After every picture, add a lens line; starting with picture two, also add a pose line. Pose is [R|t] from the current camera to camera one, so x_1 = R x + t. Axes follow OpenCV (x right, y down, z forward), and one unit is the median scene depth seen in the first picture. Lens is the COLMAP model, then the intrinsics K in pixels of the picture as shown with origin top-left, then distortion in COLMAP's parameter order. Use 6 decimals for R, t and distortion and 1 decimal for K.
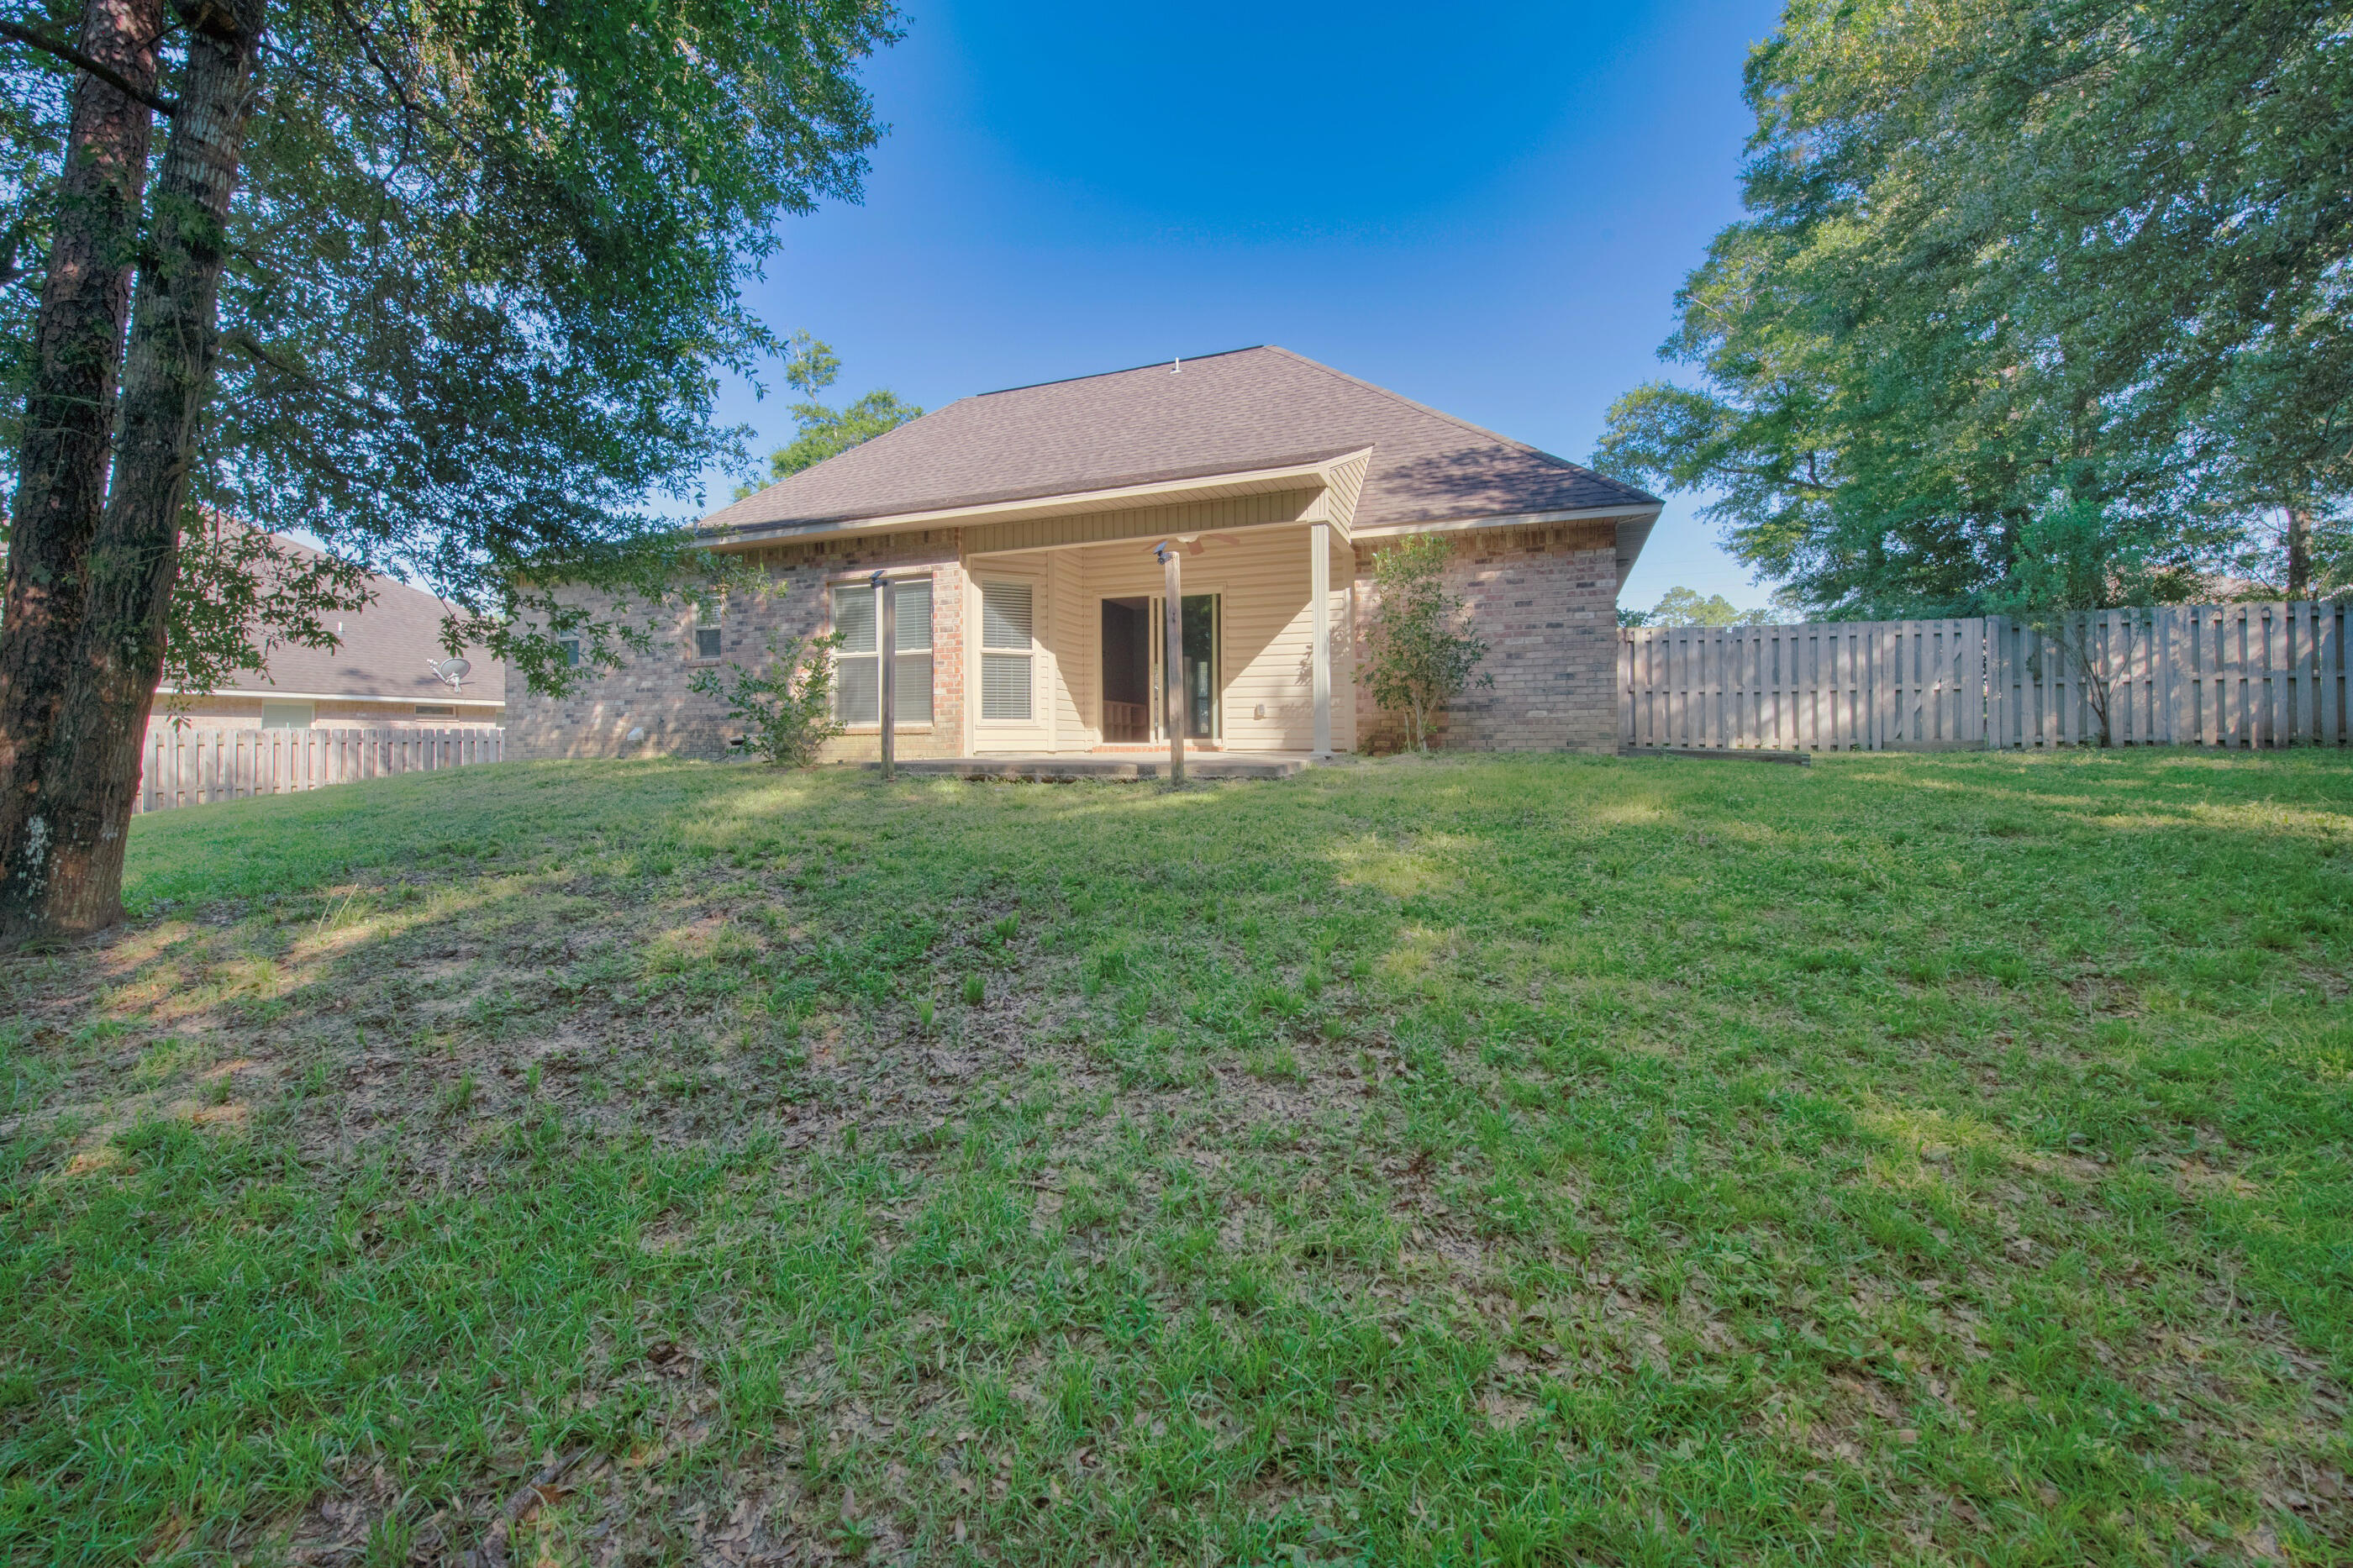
lens RADIAL K [[958.1, 0, 1181.3], [0, 958.1, 780.2], [0, 0, 1]] dist [-0.009962, -0.001540]
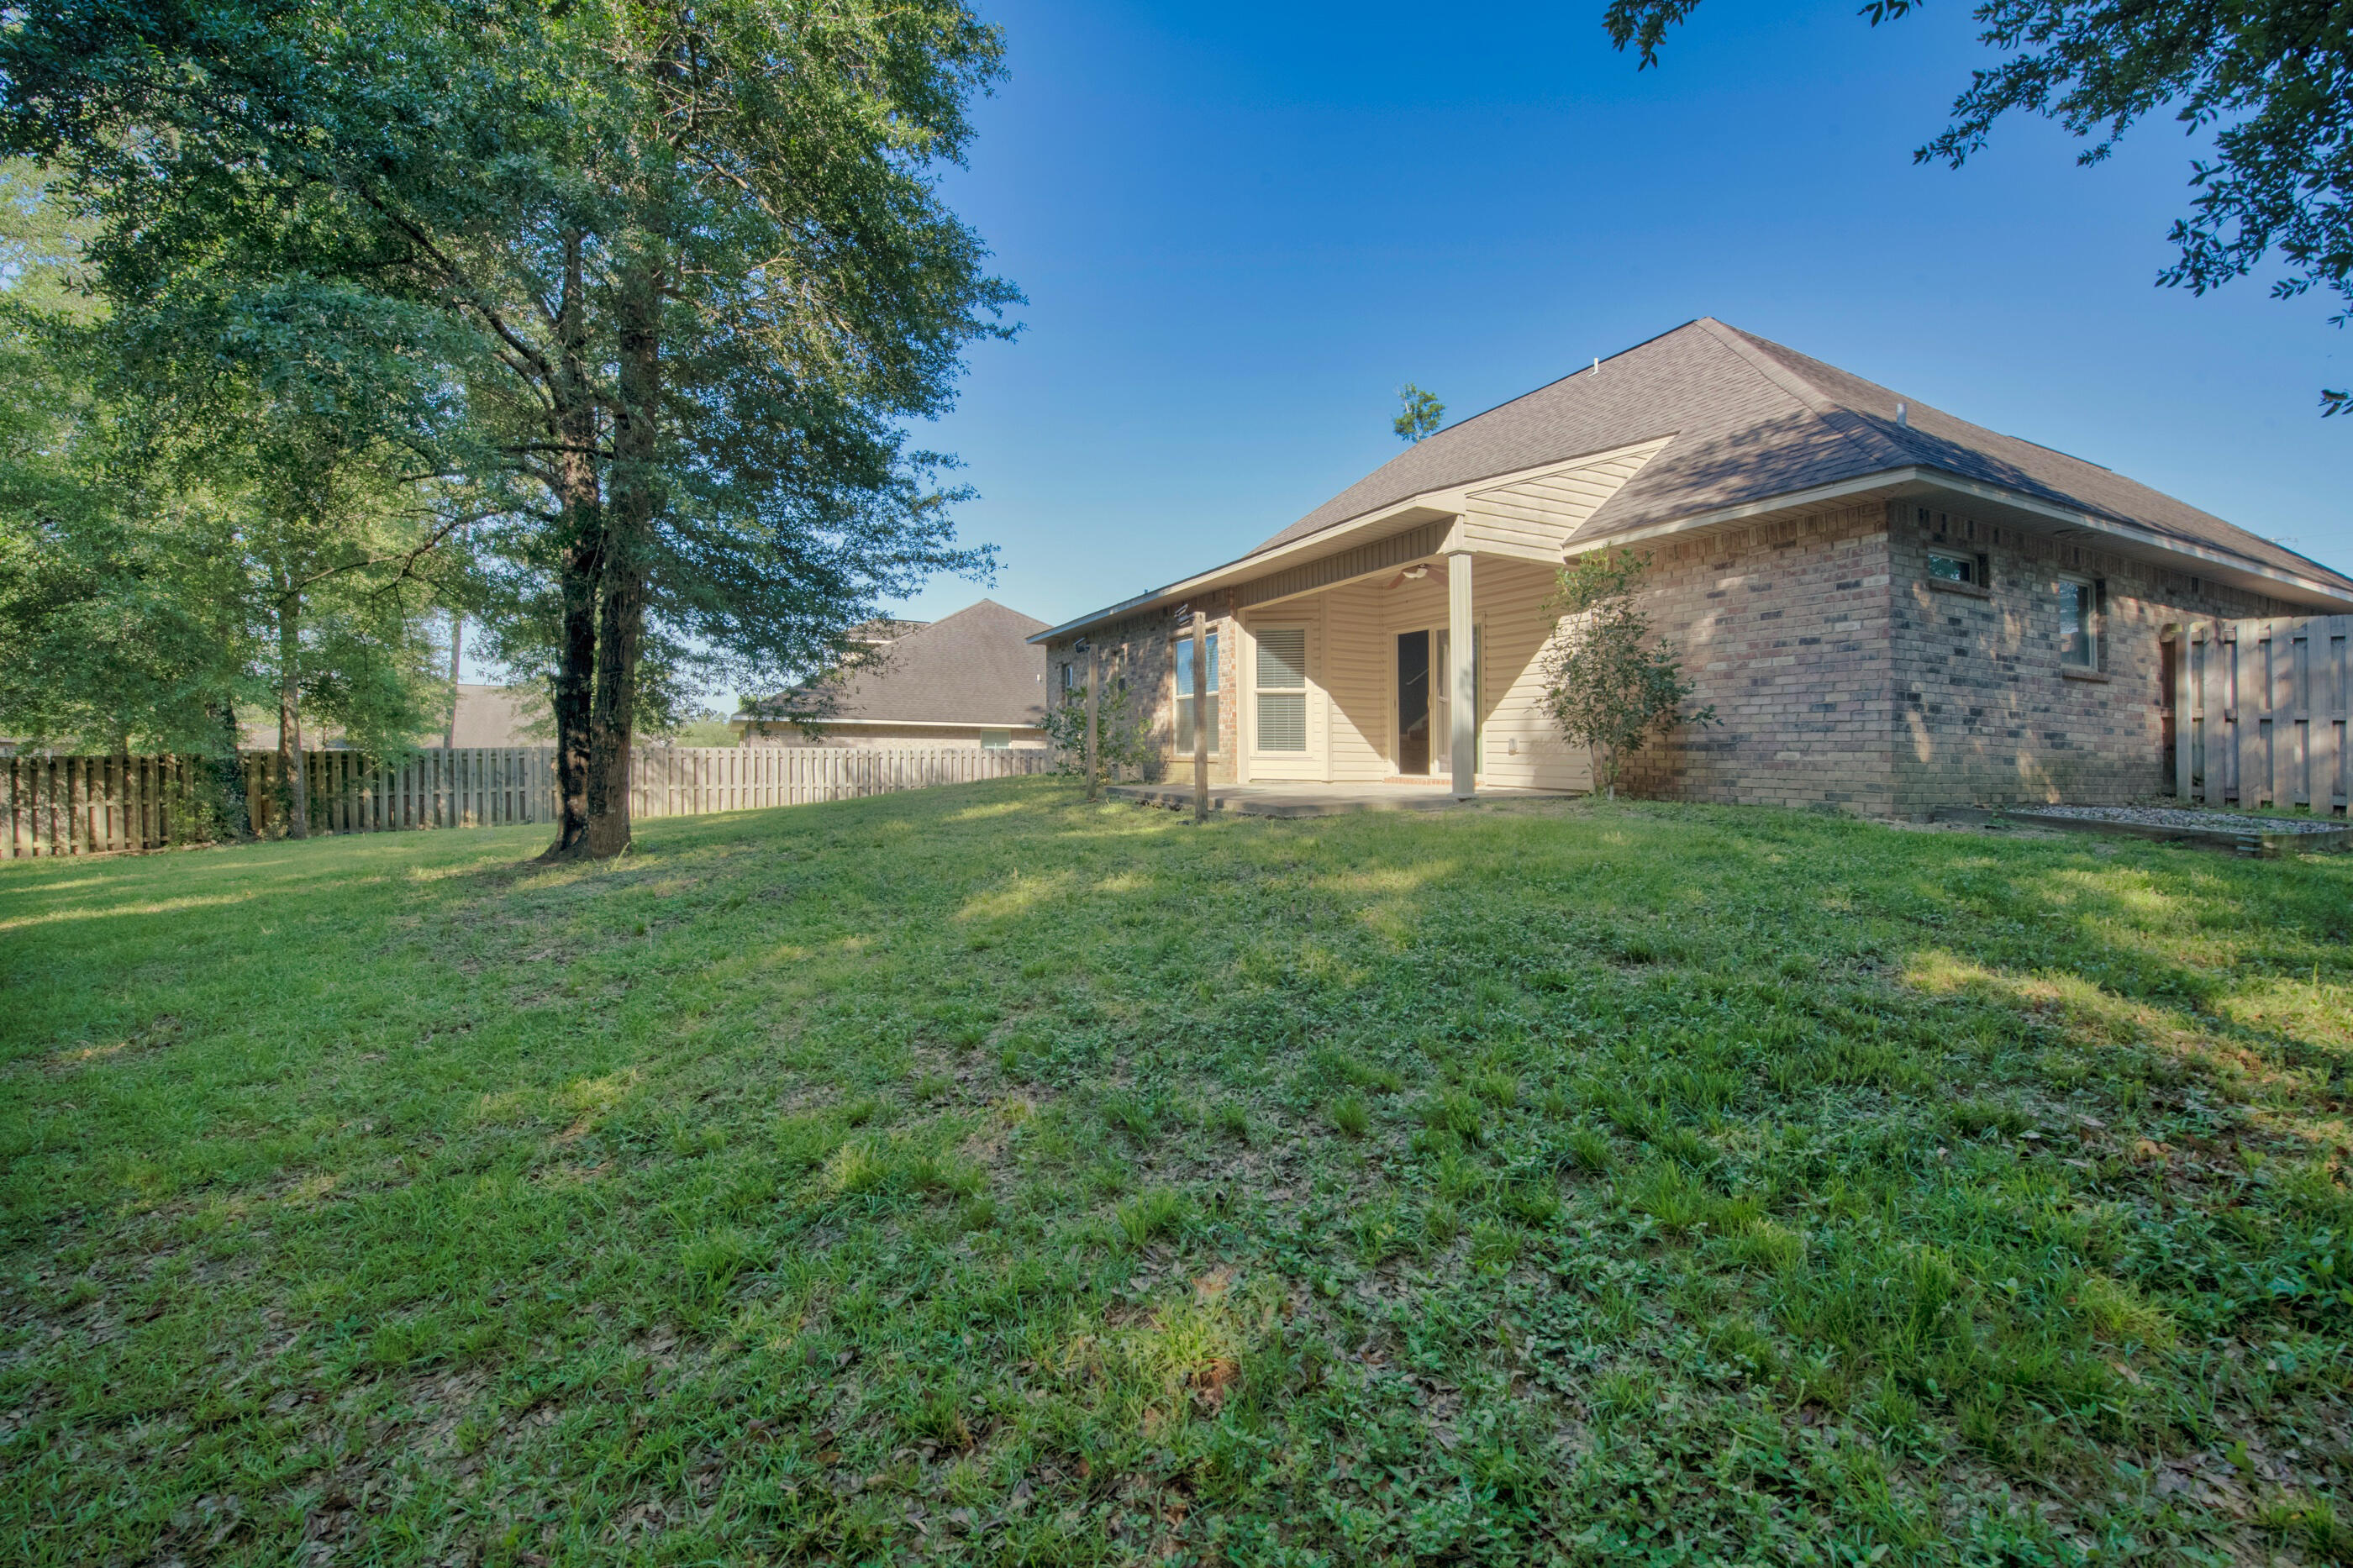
lens RADIAL K [[958.1, 0, 1191.2], [0, 958.1, 775.4], [0, 0, 1]] dist [-0.009962, -0.001540]
pose [[0.747600, 0.032041, -0.663375, 0.490440], [-0.047775, 0.998842, -0.005597, -0.024922], [0.662428, 0.035878, 0.748266, 0.100181]]
